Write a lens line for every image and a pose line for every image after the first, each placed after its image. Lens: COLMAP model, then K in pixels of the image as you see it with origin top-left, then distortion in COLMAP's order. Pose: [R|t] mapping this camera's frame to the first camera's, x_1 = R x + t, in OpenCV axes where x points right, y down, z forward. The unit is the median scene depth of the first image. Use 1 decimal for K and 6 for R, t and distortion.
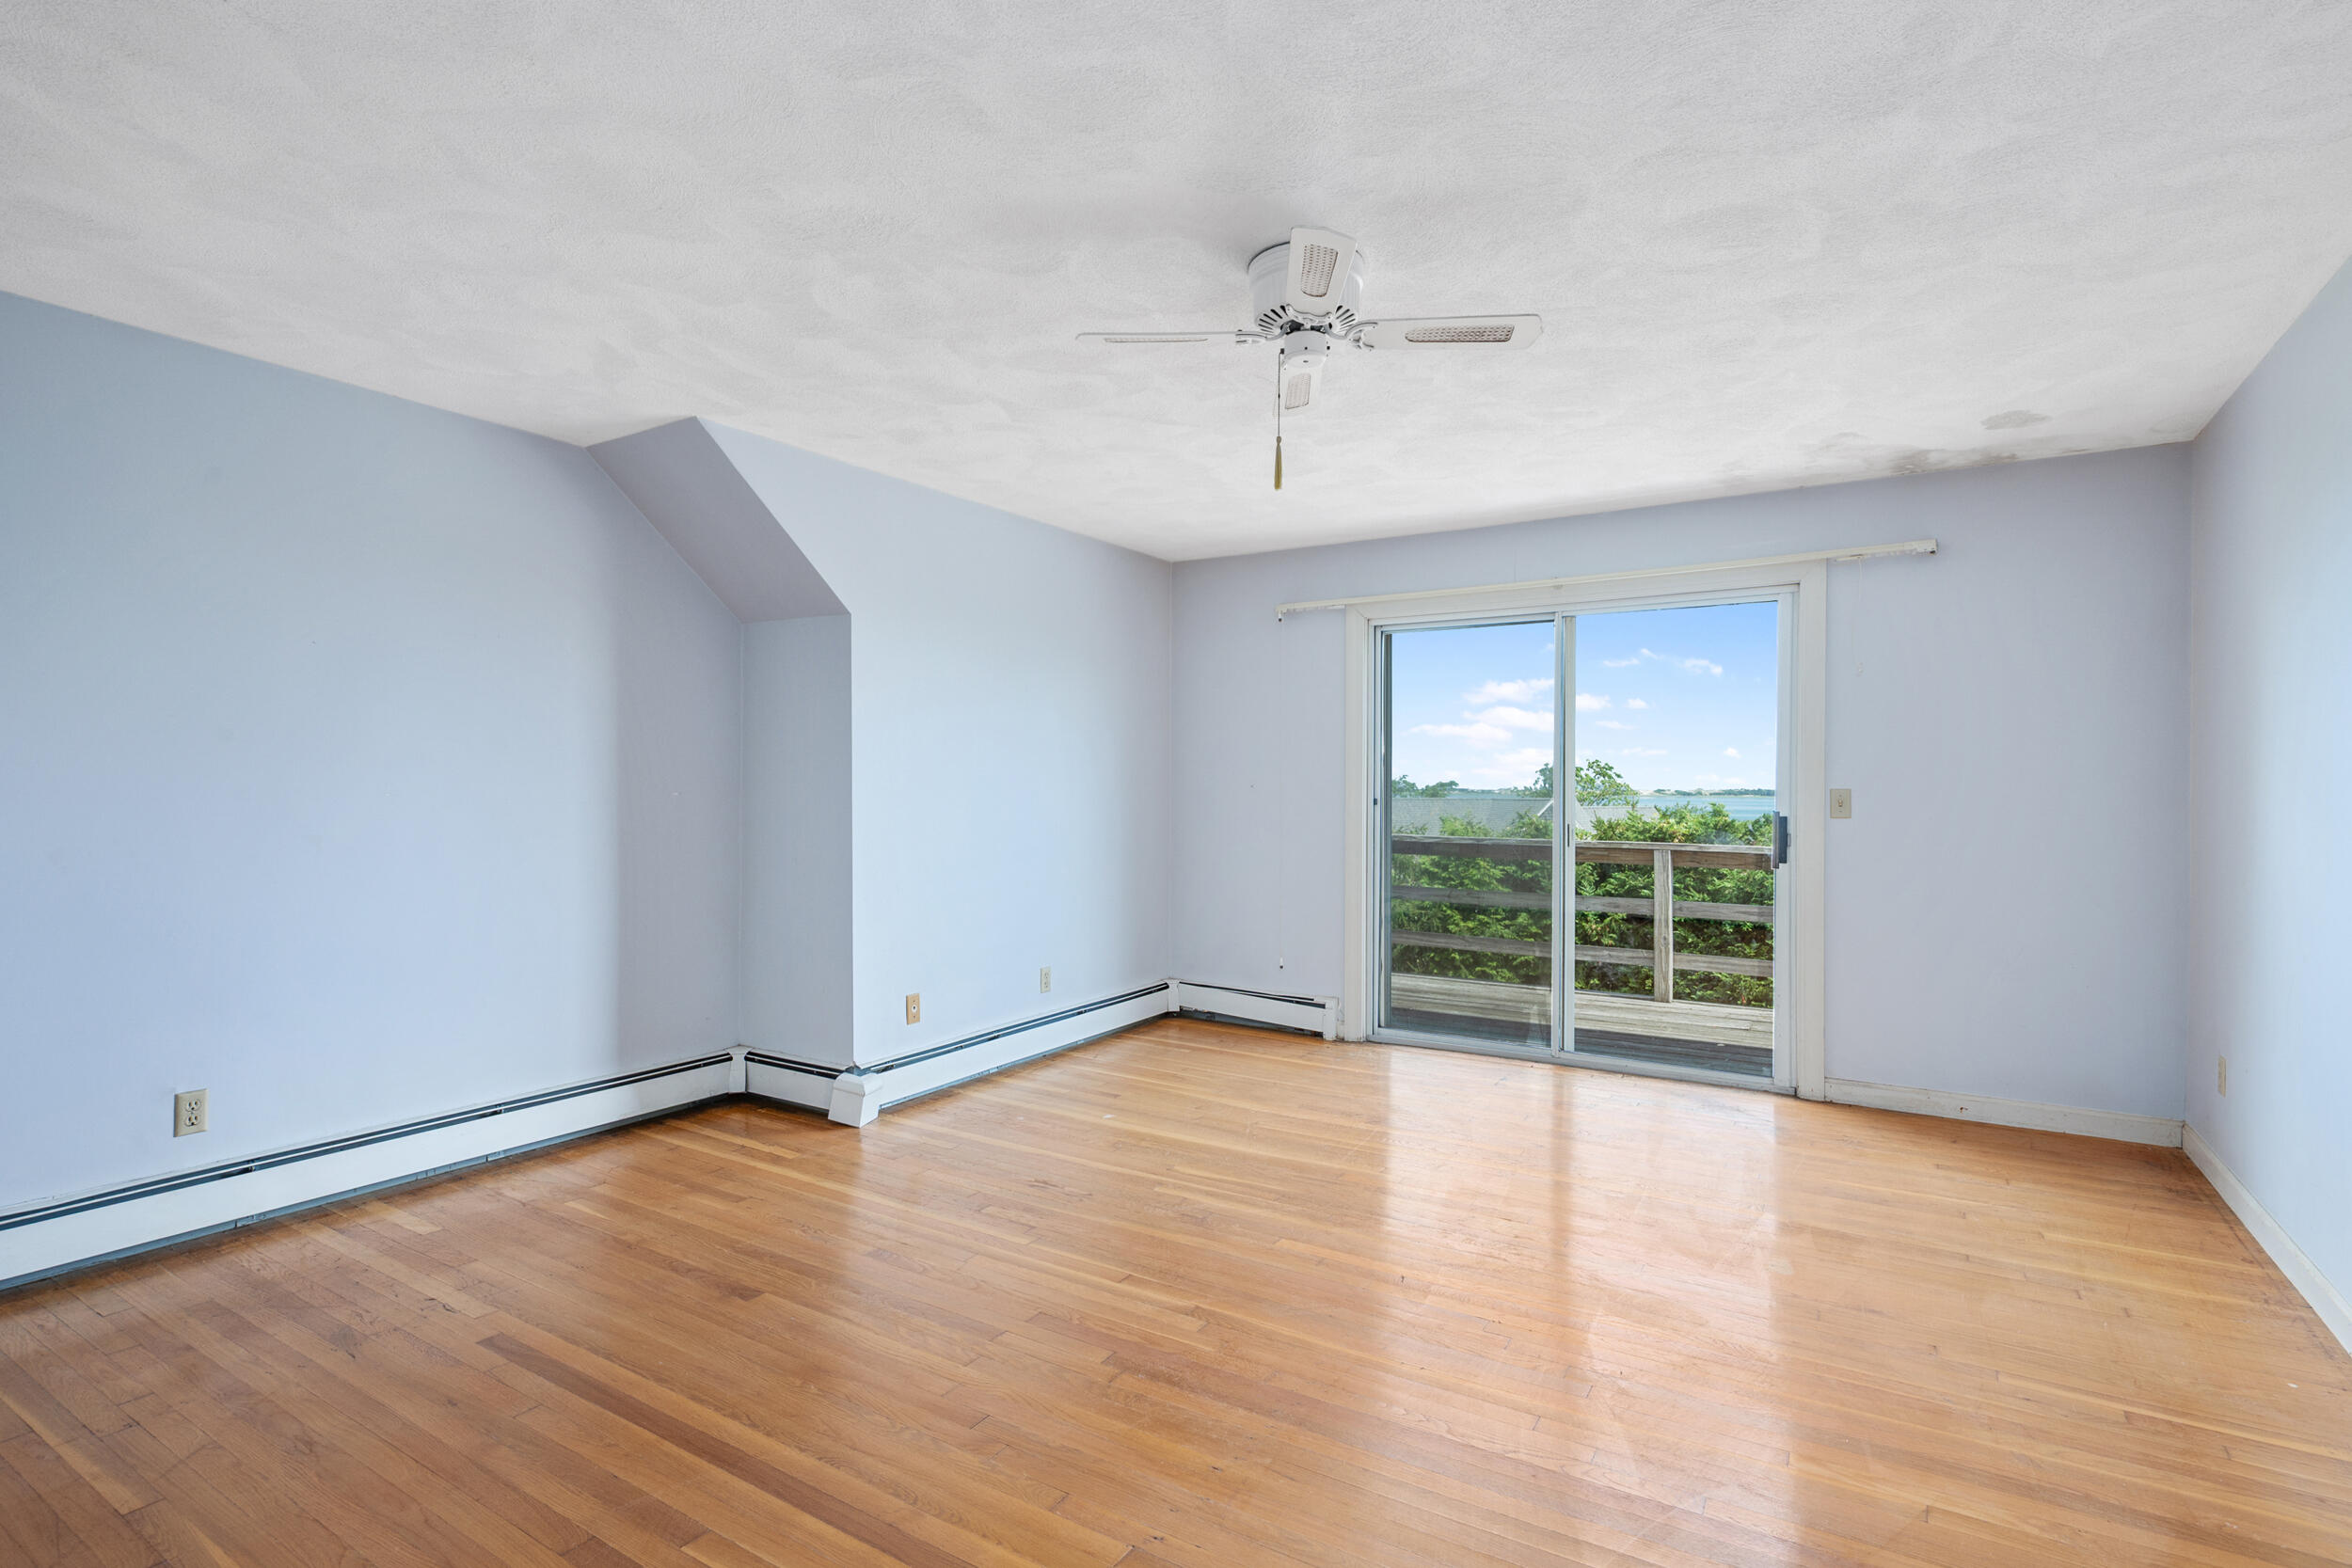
lens RADIAL K [[1116.9, 0, 1176.0], [0, 1116.9, 779.3], [0, 0, 1]] dist [0.002614, 0.000296]
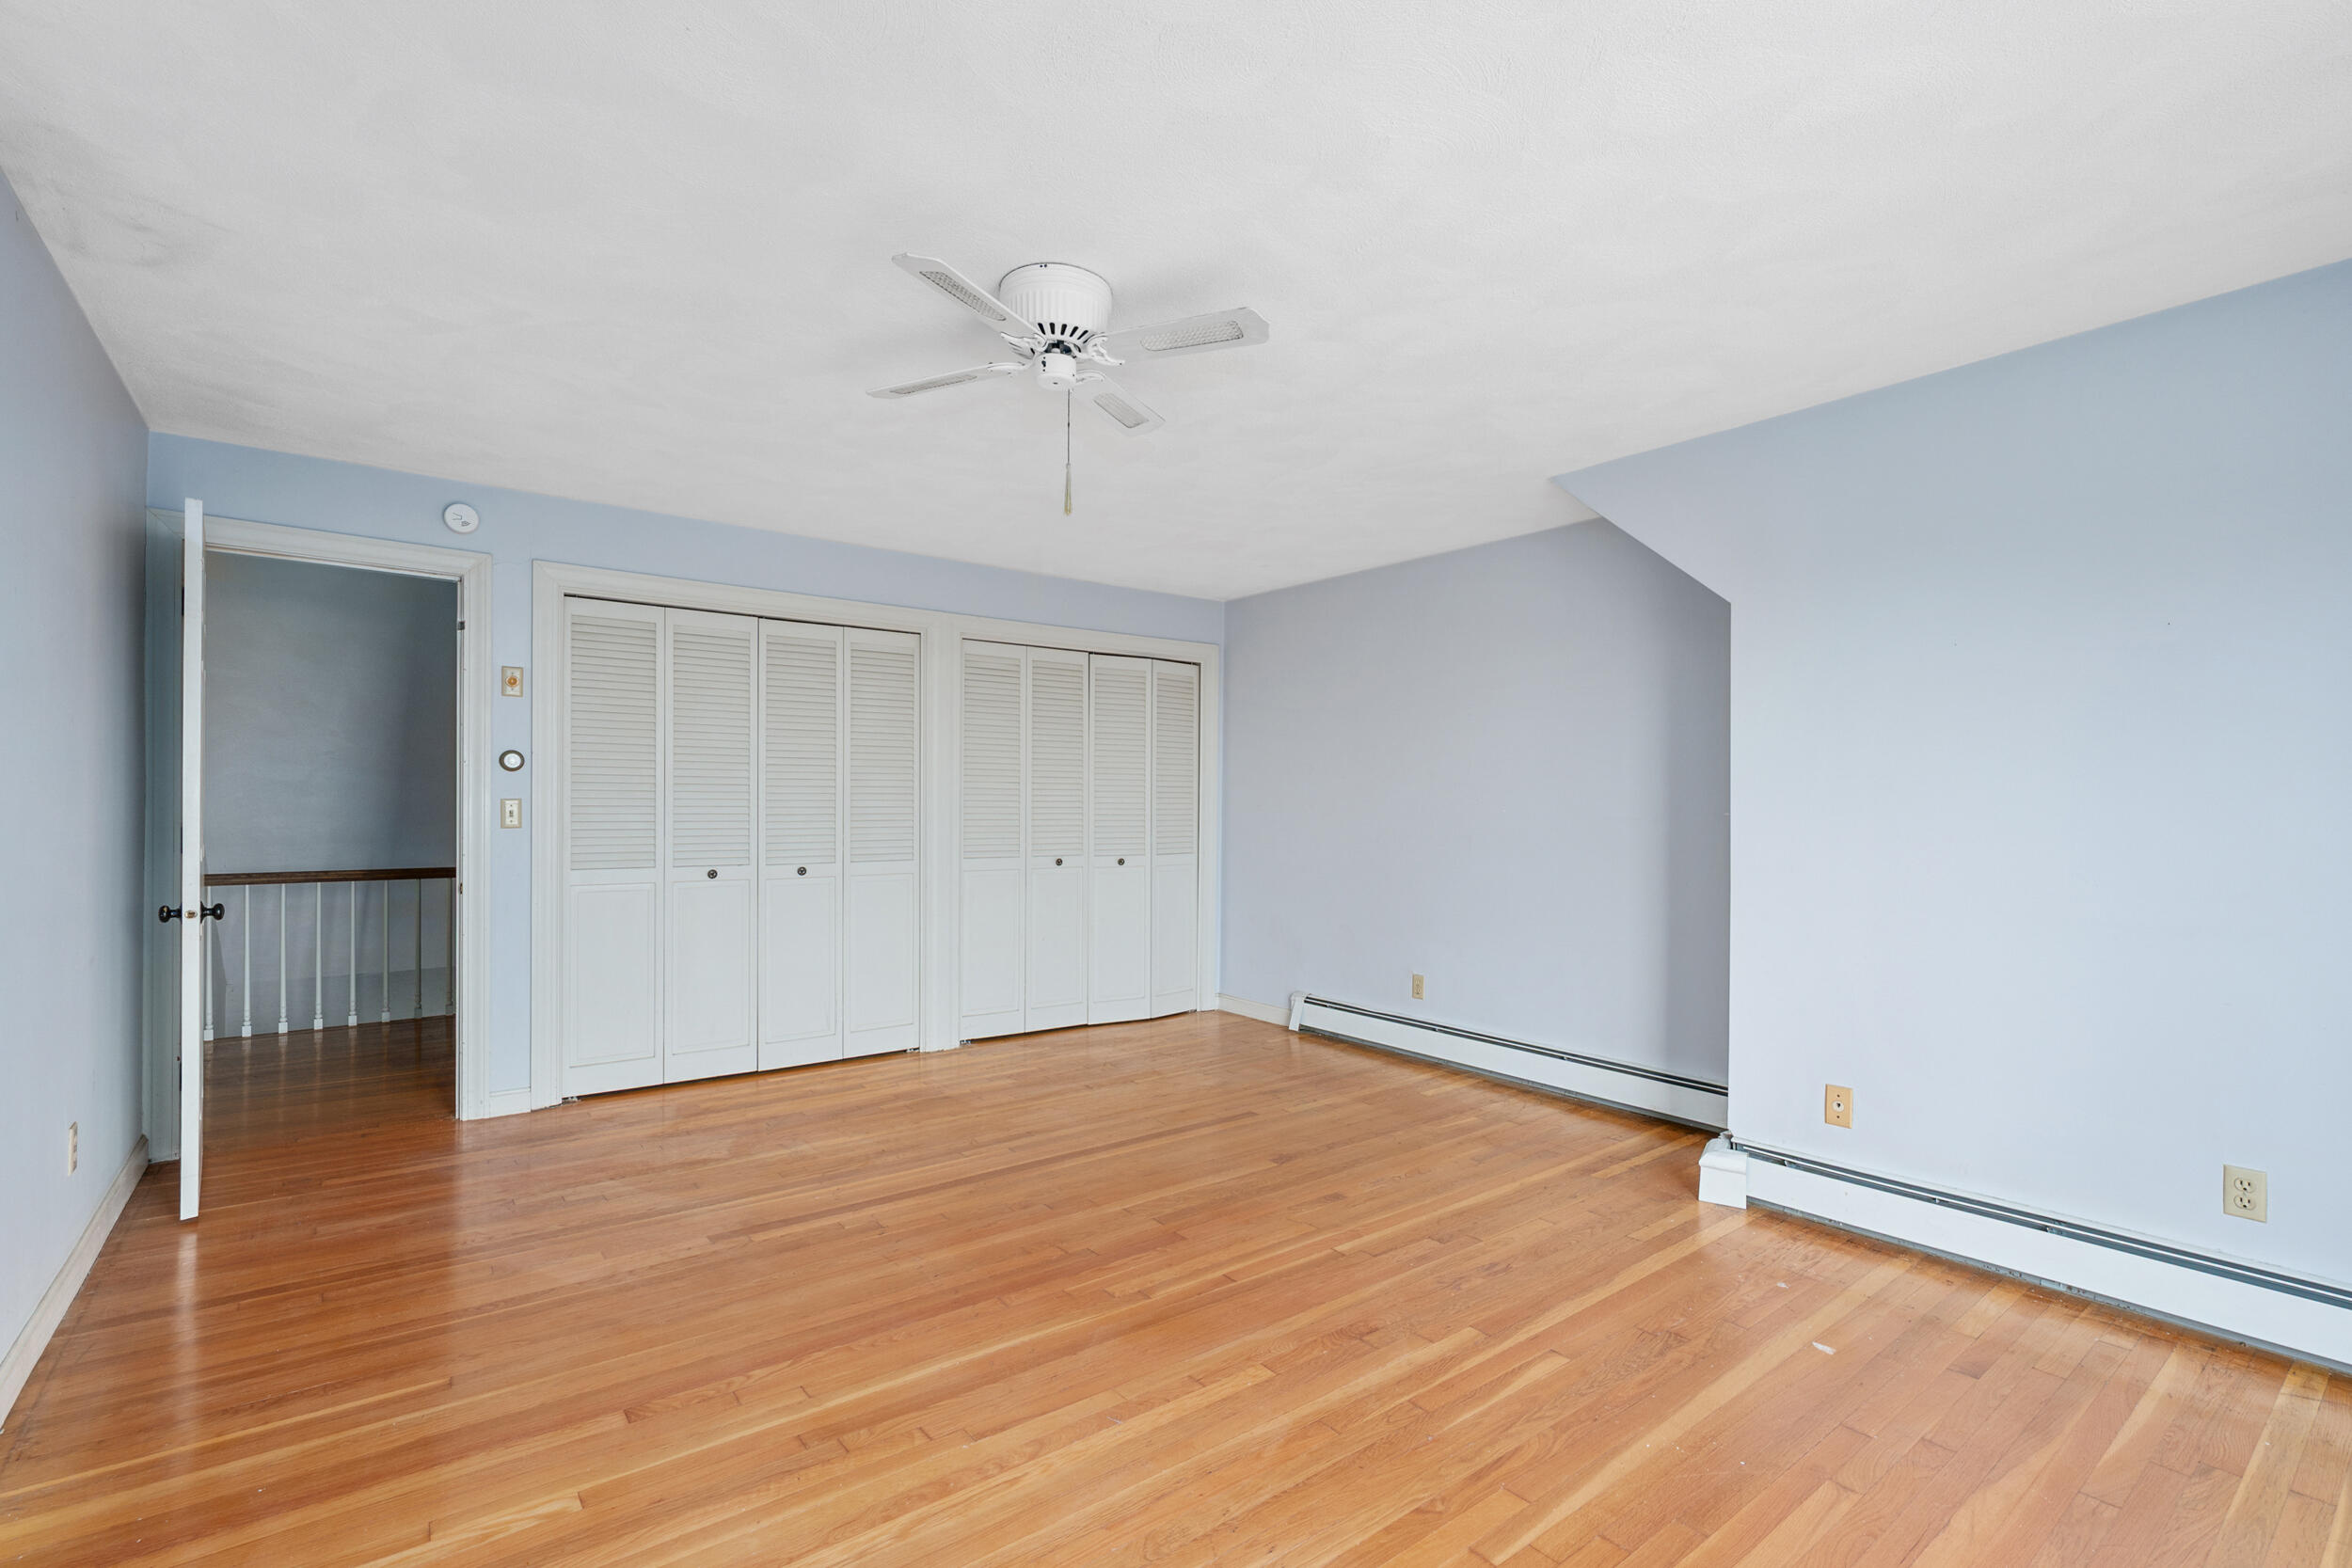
lens RADIAL K [[1029.0, 0, 1176.0], [0, 1029.0, 784.0], [0, 0, 1]] dist [0.002800, 0.000476]
pose [[-0.341334, -0.026135, -0.939579, 0.710863], [-0.000837, 0.999621, -0.027501, 0.014644], [0.939942, -0.008601, -0.341226, 1.043361]]
